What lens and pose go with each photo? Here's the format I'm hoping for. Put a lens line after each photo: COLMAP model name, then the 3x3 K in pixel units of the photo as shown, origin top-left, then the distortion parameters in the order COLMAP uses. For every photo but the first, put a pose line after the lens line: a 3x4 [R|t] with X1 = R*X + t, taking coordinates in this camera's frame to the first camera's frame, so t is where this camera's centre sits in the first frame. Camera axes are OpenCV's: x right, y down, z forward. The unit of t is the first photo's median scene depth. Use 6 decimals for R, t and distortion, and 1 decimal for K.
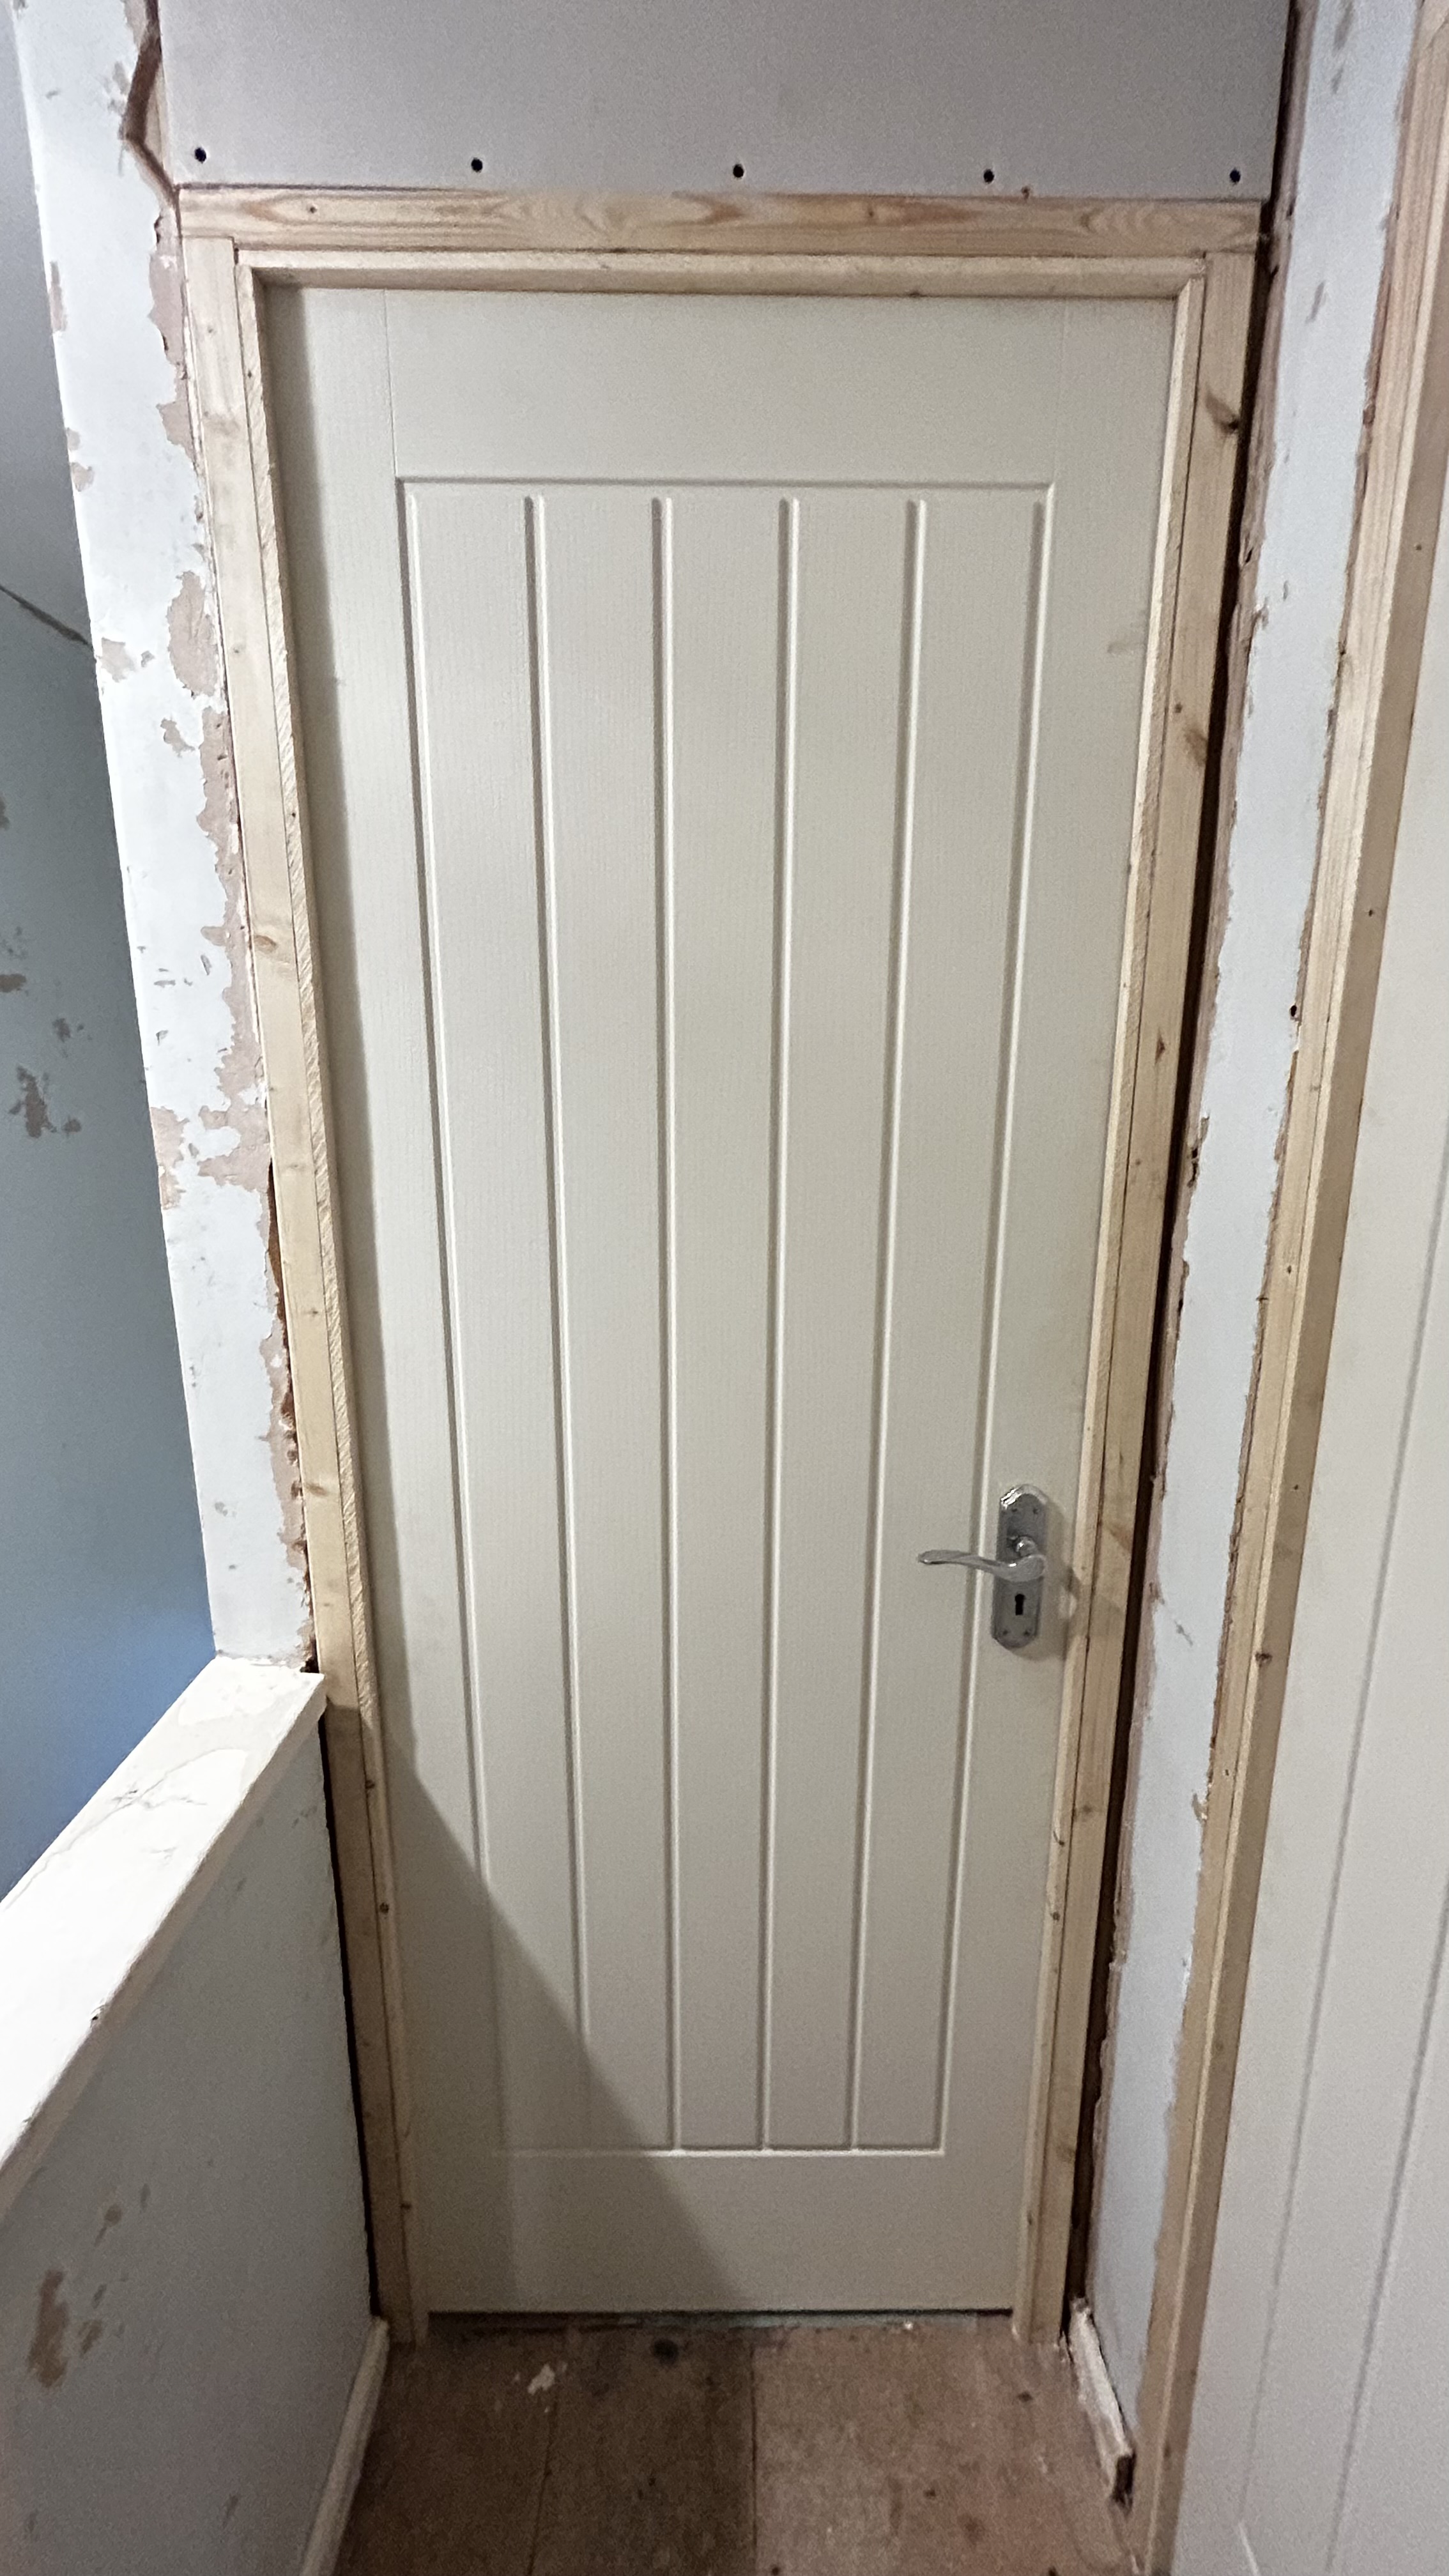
lens RADIAL K [[1032.5, 0, 726.5], [0, 1032.5, 1278.6], [0, 0, 1]] dist [0.000963, -0.000216]
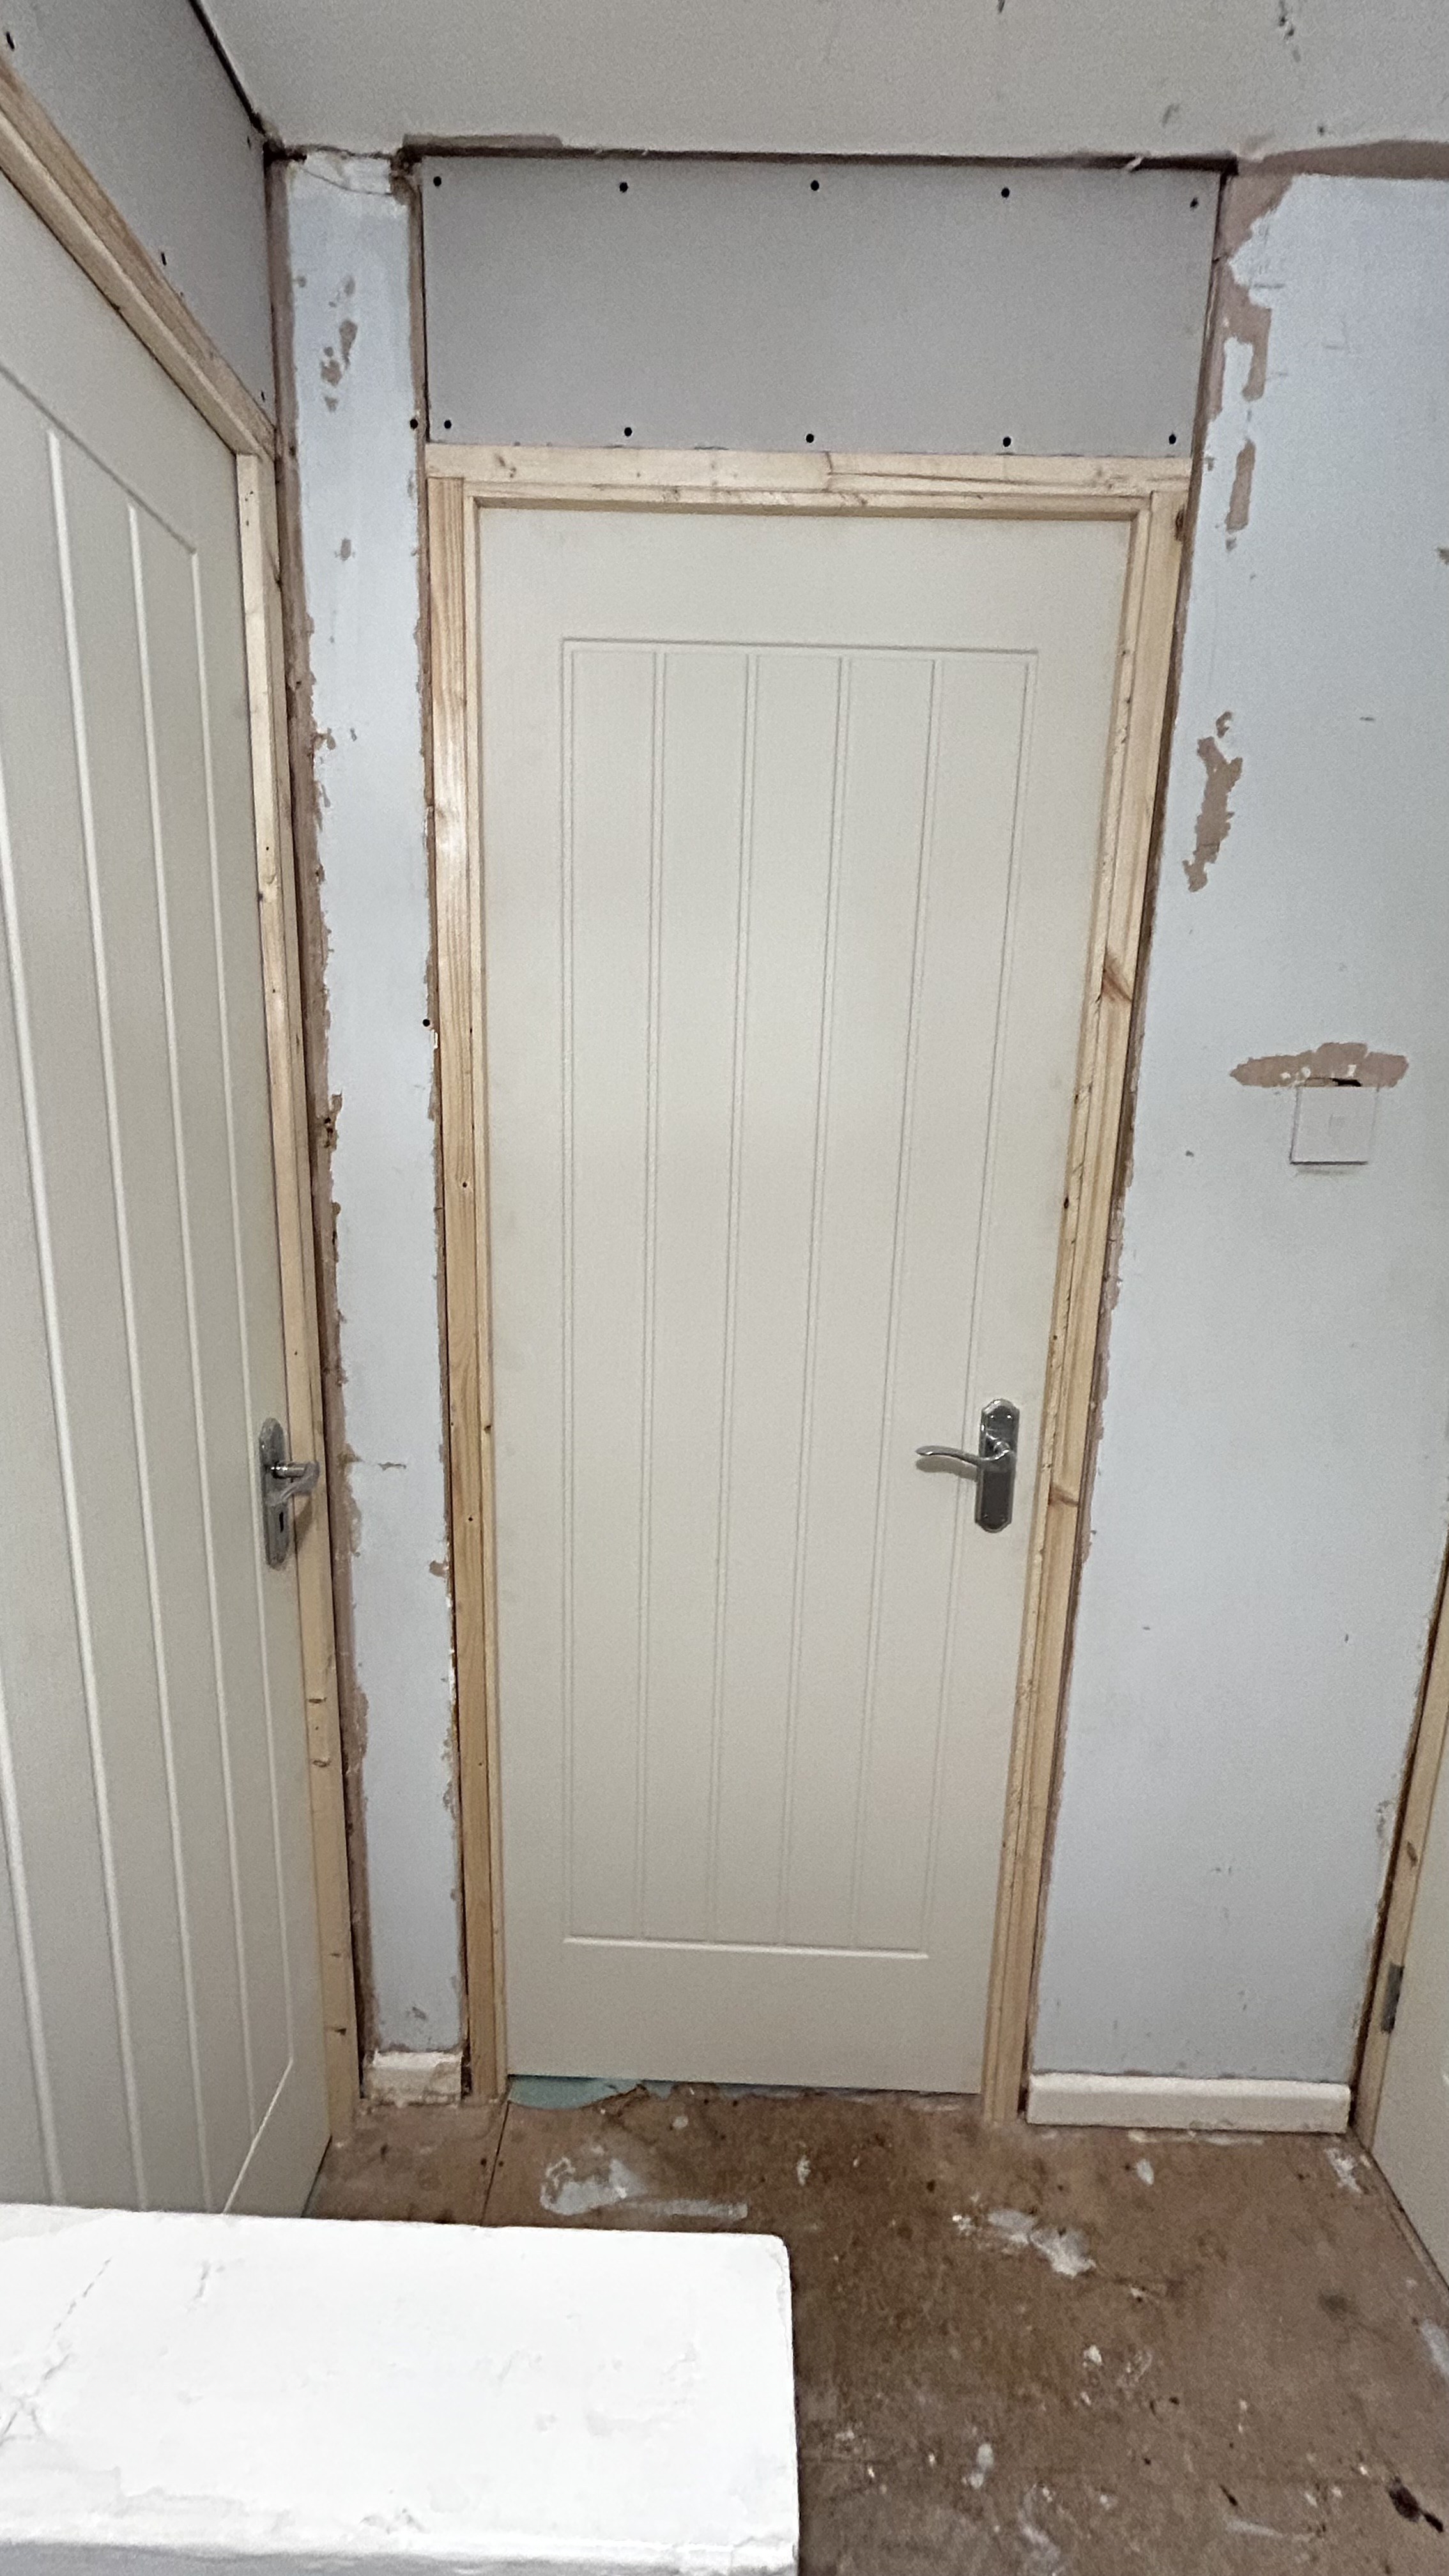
lens RADIAL K [[1032.5, 0, 726.5], [0, 1032.5, 1278.6], [0, 0, 1]] dist [0.000963, -0.000216]
pose [[0.015818, -0.200701, 0.979525, -0.898648], [0.185467, 0.963236, 0.194369, -0.090170], [-0.982523, 0.178595, 0.052460, 0.460729]]
